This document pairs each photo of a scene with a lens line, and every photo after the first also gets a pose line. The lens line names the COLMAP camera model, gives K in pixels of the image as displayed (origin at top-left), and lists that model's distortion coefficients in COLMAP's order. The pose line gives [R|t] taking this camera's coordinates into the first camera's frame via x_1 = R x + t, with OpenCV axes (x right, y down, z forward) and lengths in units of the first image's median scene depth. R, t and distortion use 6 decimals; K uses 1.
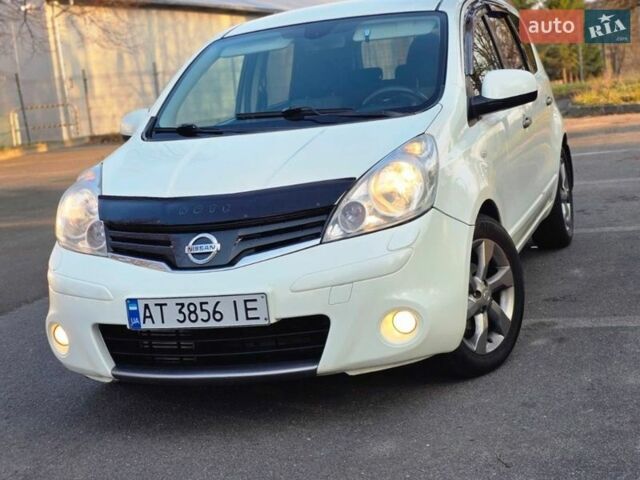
lens RADIAL K [[1162.1, 0, 322.4], [0, 1162.1, 239.7], [0, 0, 1]] dist [0.151244, 0.000000]
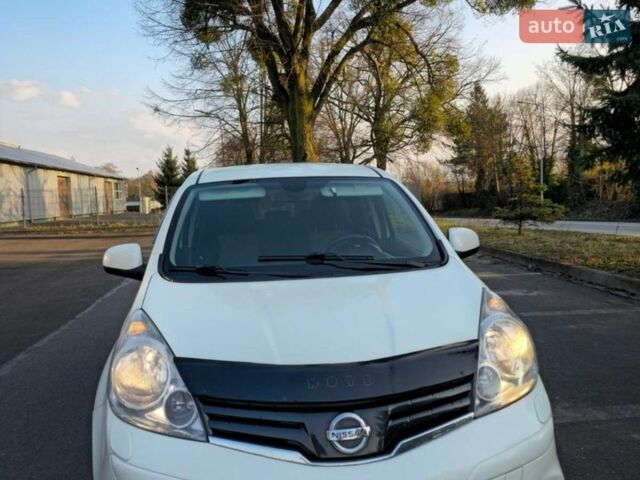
lens RADIAL K [[561.8, 0, 313.6], [0, 561.8, 234.1], [0, 0, 1]] dist [0.087100, -0.047677]
pose [[0.899830, 0.040883, 0.434321, -0.288612], [0.001413, 0.995321, -0.096617, -0.089416], [-0.436239, 0.087553, 0.895561, 0.584076]]
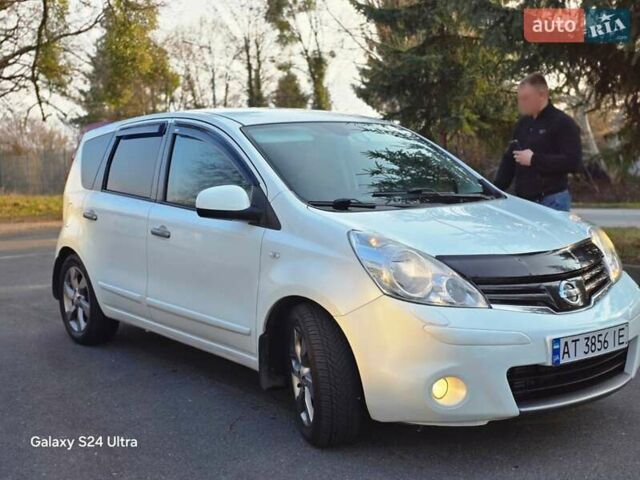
lens RADIAL K [[873.7, 0, 317.2], [0, 873.7, 240.9], [0, 0, 1]] dist [0.124403, 0.000000]
pose [[0.540486, 0.011778, 0.841270, -0.953501], [0.084115, 0.994136, -0.067960, -0.005565], [-0.837138, 0.107495, 0.536326, 0.667343]]
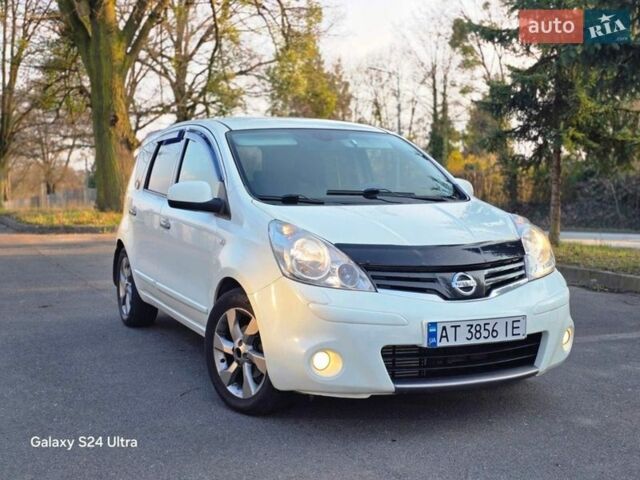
lens RADIAL K [[873.7, 0, 336.1], [0, 873.7, 230.7], [0, 0, 1]] dist [0.124403, 0.000000]
pose [[0.706831, 0.066040, 0.704293, -0.839181], [0.027276, 0.992348, -0.120425, 0.058656], [-0.706856, 0.104331, 0.699621, 0.376500]]
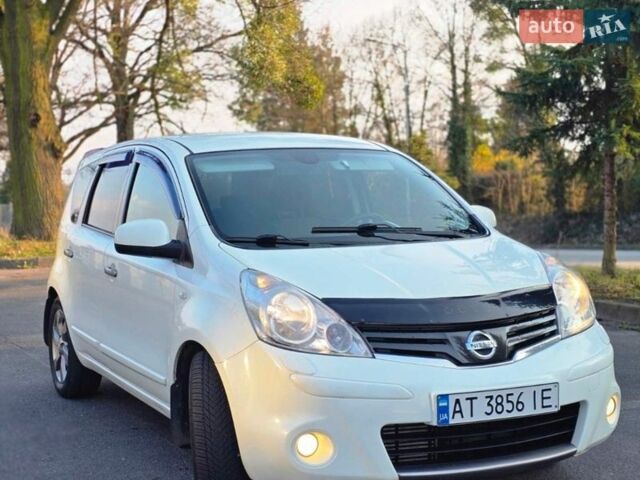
lens RADIAL K [[1162.1, 0, 325.3], [0, 1162.1, 222.9], [0, 0, 1]] dist [0.151244, 0.000000]
pose [[0.709514, 0.068950, 0.701311, -0.895356], [0.045966, 0.988554, -0.143694, 0.041007], [-0.703191, 0.134189, 0.698223, 0.313266]]
